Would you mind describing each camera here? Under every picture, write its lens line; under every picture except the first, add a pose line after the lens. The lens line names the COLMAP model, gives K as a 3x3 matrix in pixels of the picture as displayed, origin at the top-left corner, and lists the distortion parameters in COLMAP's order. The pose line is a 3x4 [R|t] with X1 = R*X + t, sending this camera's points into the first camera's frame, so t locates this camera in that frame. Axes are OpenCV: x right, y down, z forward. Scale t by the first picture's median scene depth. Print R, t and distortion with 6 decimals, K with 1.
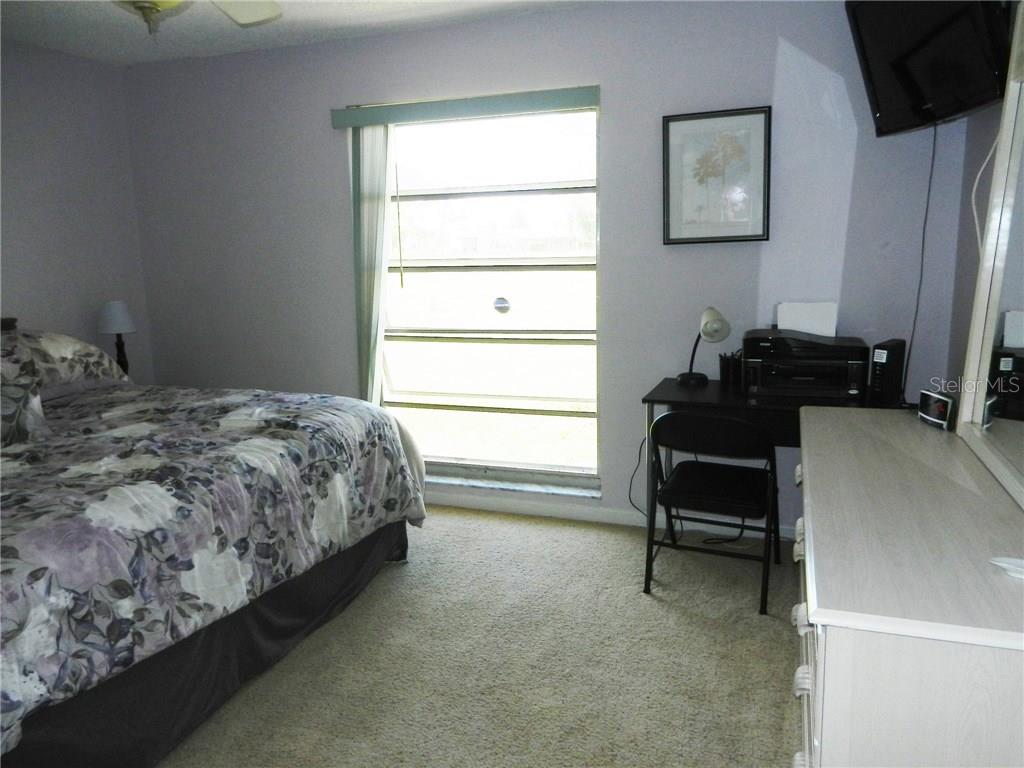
lens RADIAL K [[764.0, 0, 514.3], [0, 764.0, 386.7], [0, 0, 1]] dist [0.010127, -0.006575]
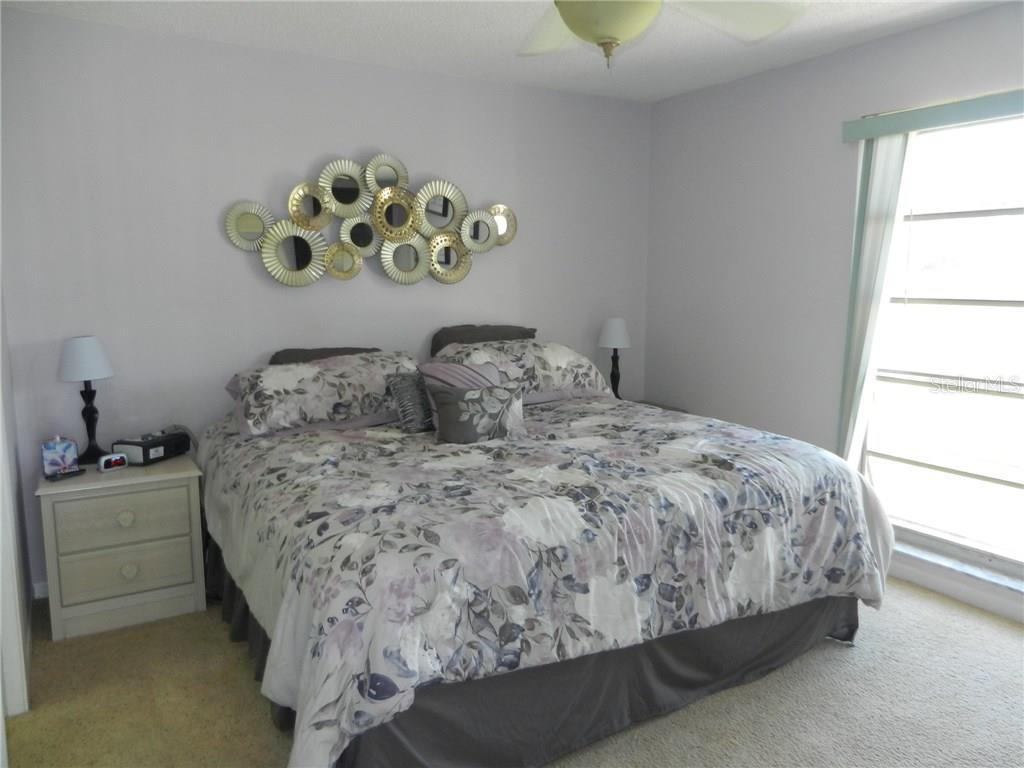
lens RADIAL K [[764.0, 0, 508.5], [0, 764.0, 385.7], [0, 0, 1]] dist [0.010127, -0.006575]
pose [[0.778545, 0.112382, -0.617445, 0.066363], [-0.128630, 0.991524, 0.018277, -0.028012], [0.614265, 0.065193, 0.786402, 0.096390]]
